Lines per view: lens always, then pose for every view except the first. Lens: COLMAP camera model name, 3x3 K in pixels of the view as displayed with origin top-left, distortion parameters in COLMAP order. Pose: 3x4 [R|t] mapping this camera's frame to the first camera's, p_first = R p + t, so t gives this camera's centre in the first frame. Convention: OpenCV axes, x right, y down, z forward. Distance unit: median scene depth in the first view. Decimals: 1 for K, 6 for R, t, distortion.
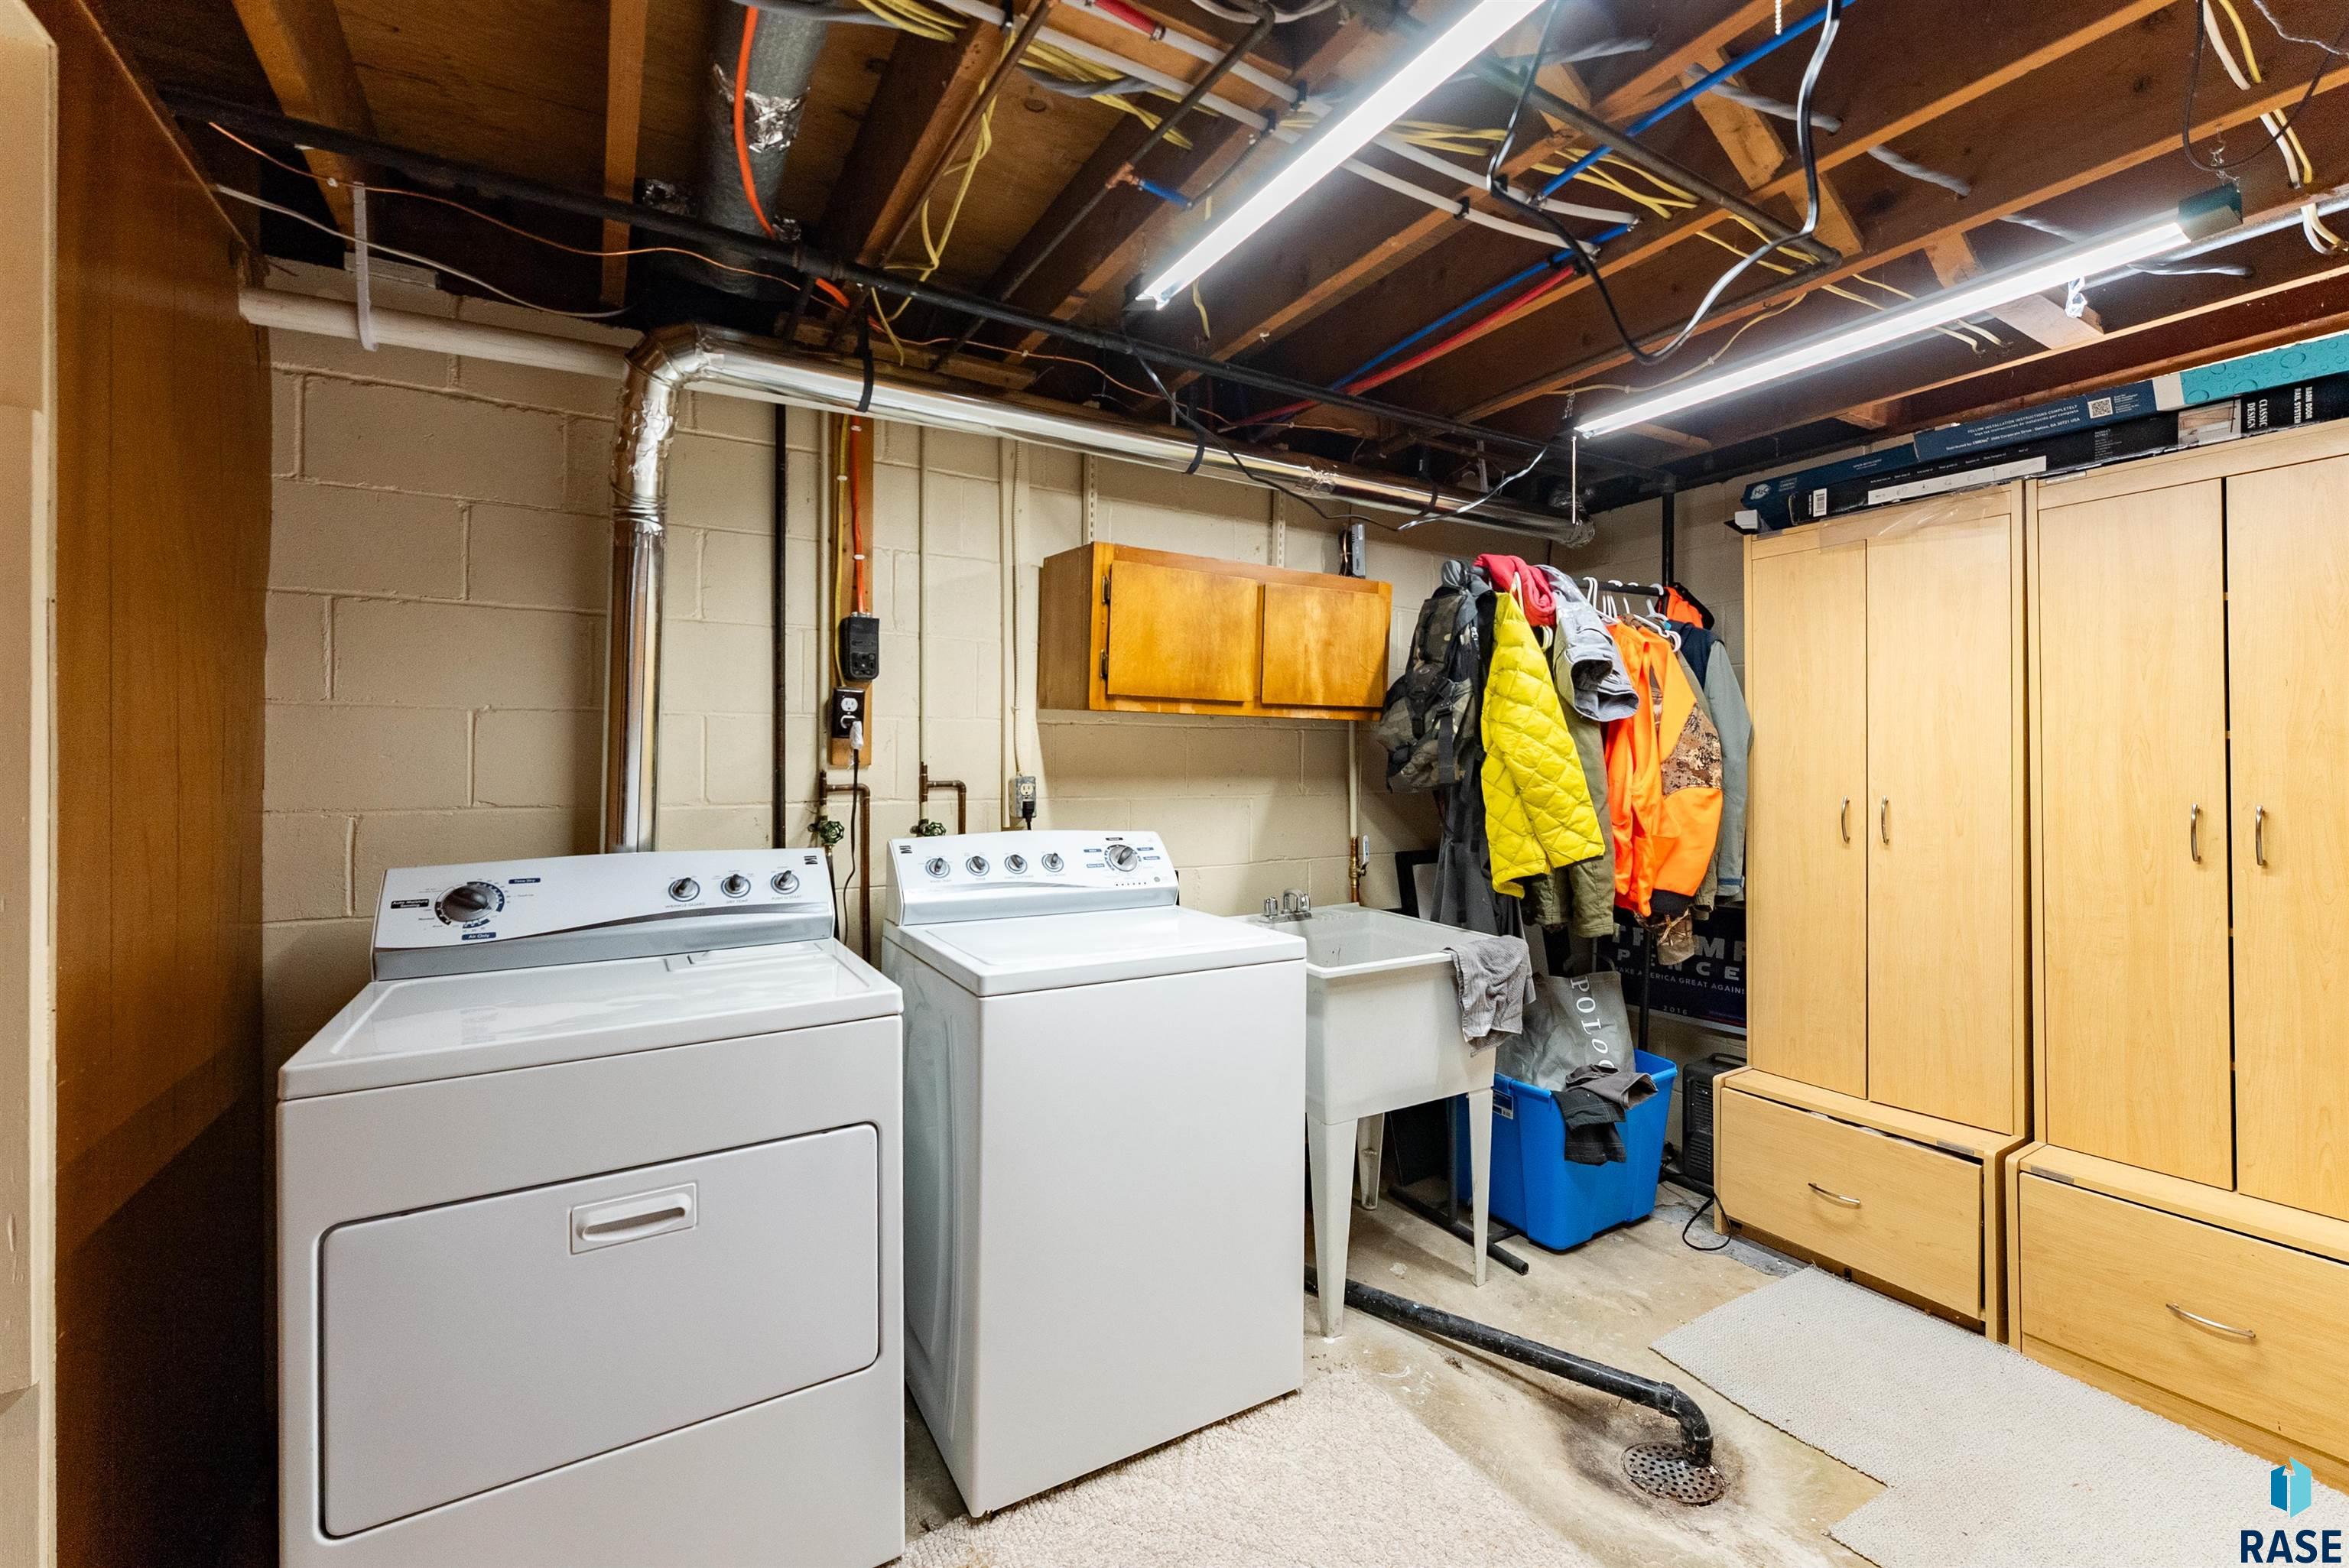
lens RADIAL K [[950.1, 0, 1167.4], [0, 950.1, 763.1], [0, 0, 1]] dist [-0.001699, 0.000015]
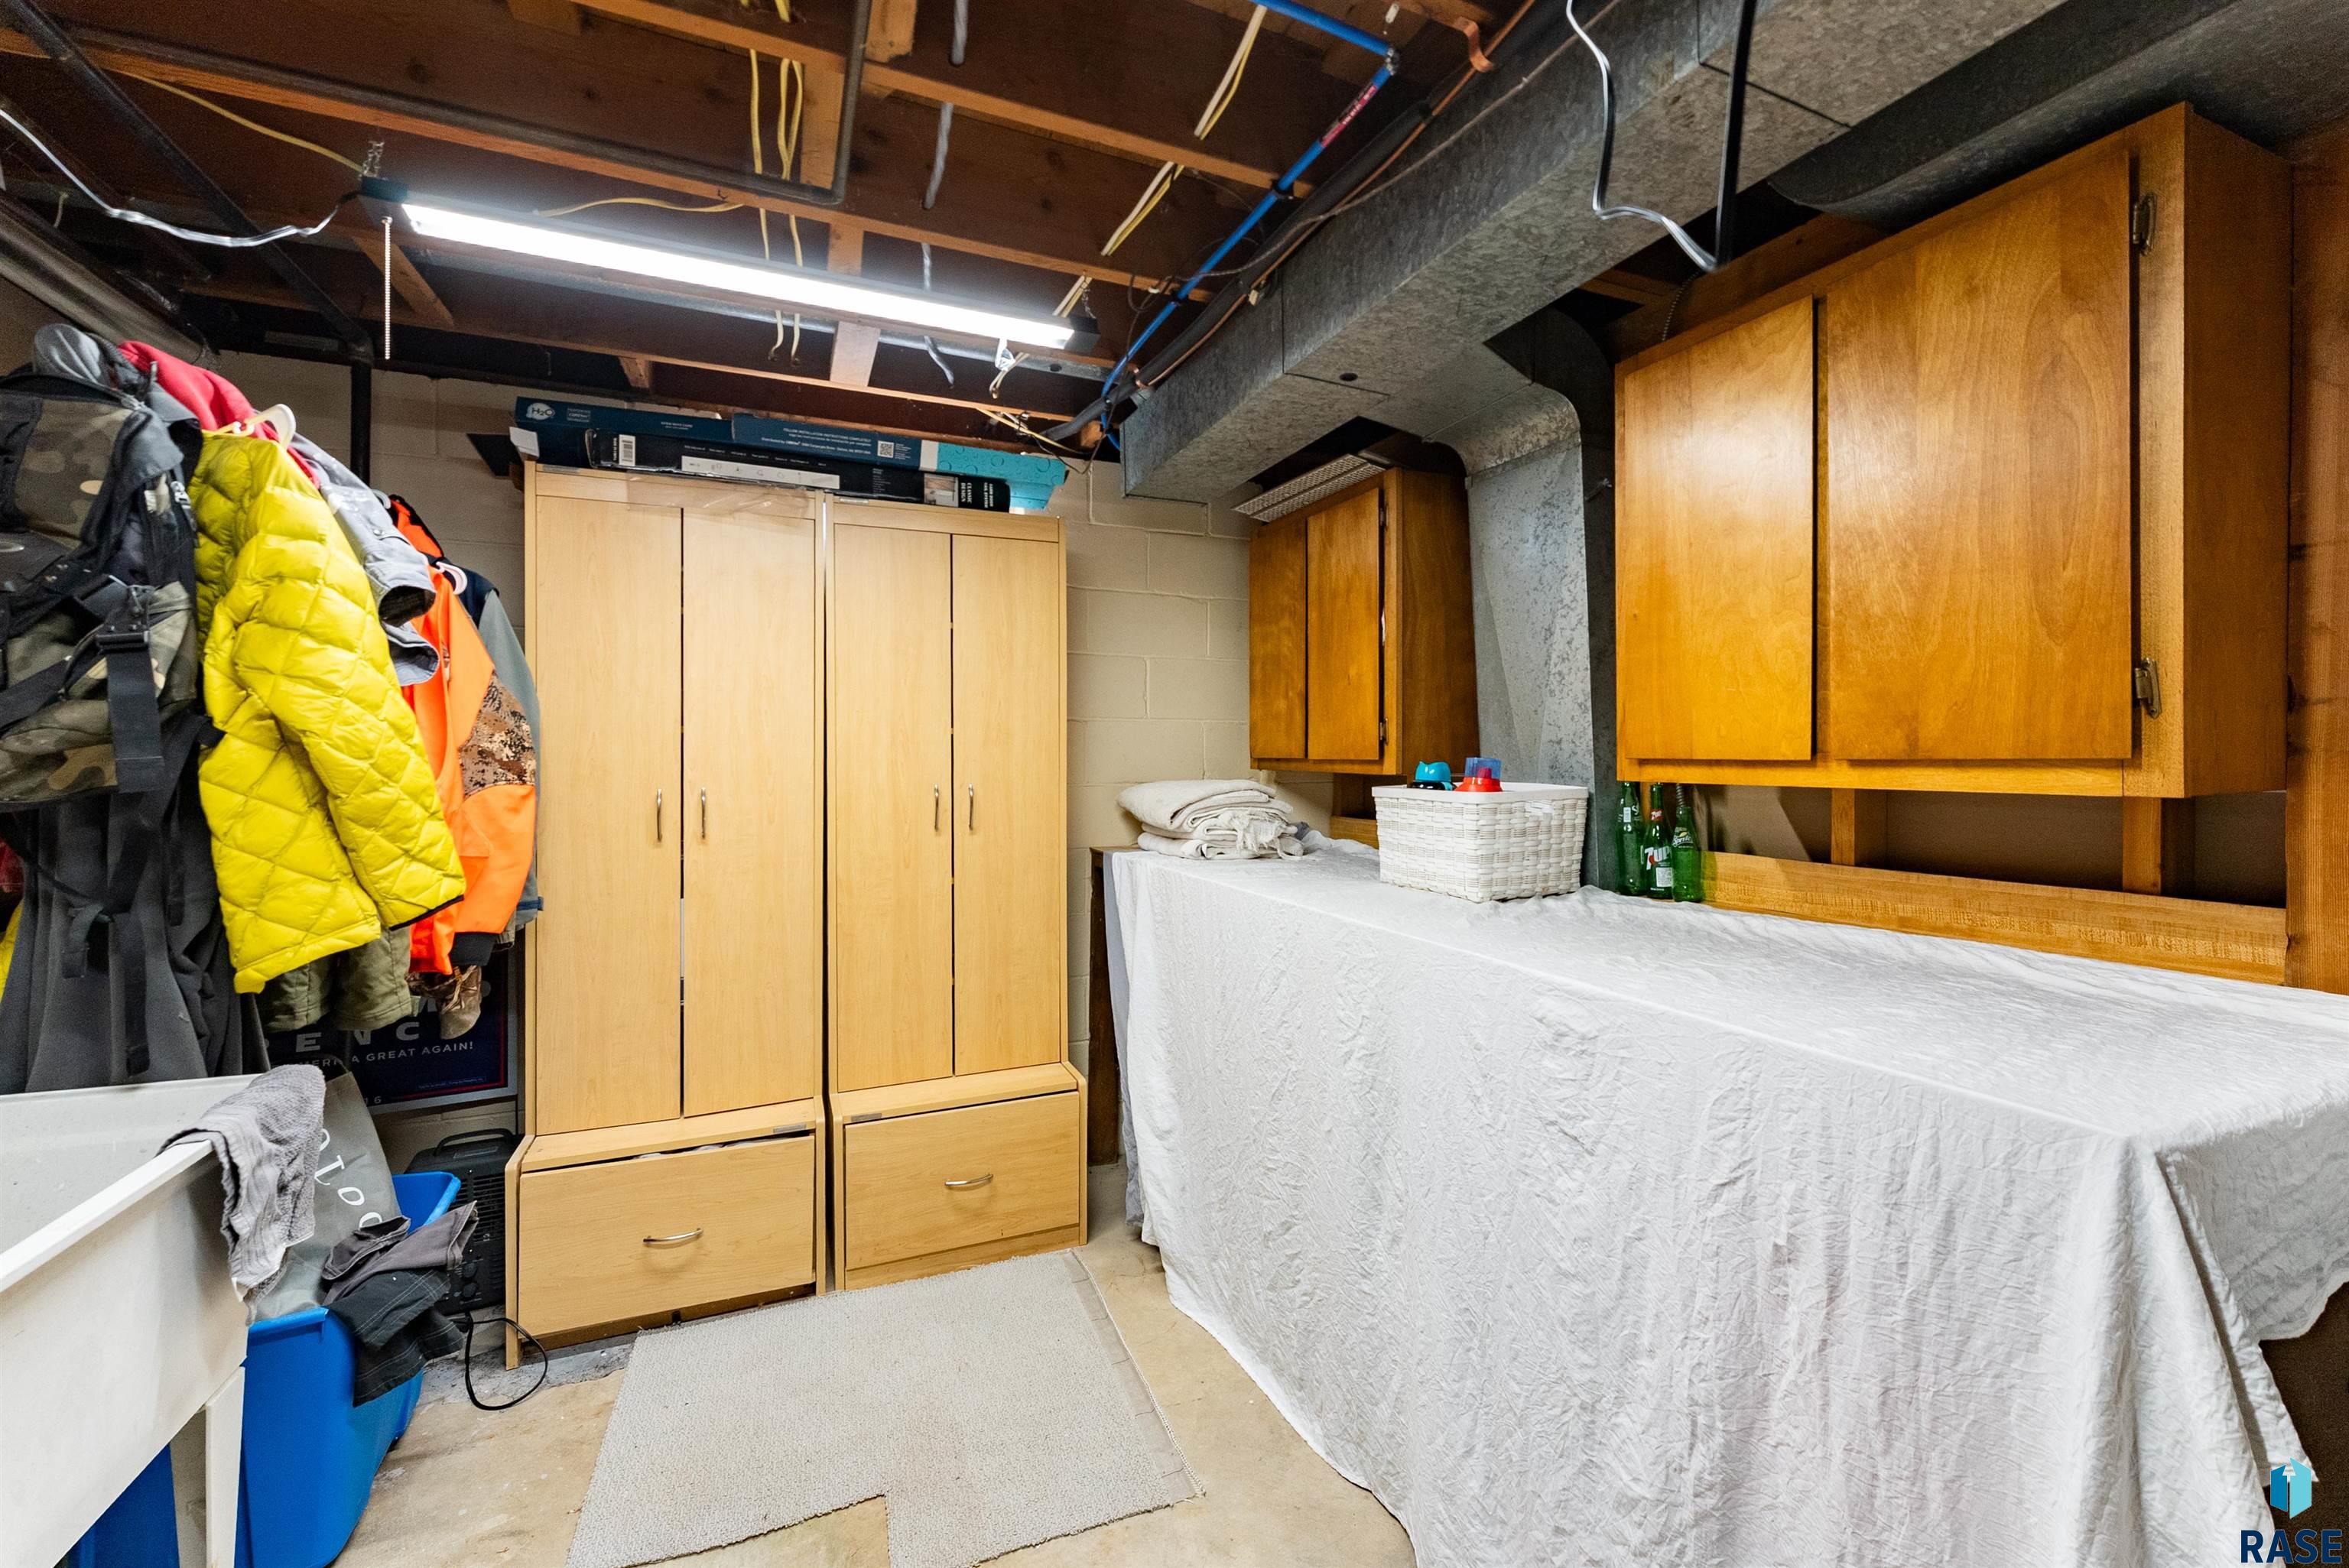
lens RADIAL K [[950.1, 0, 1167.4], [0, 950.1, 763.1], [0, 0, 1]] dist [-0.001699, 0.000015]
pose [[0.122212, -0.009372, 0.992460, -0.118342], [-0.000670, 0.999954, 0.009525, 0.001434], [-0.992504, -0.001829, 0.122201, 0.425499]]
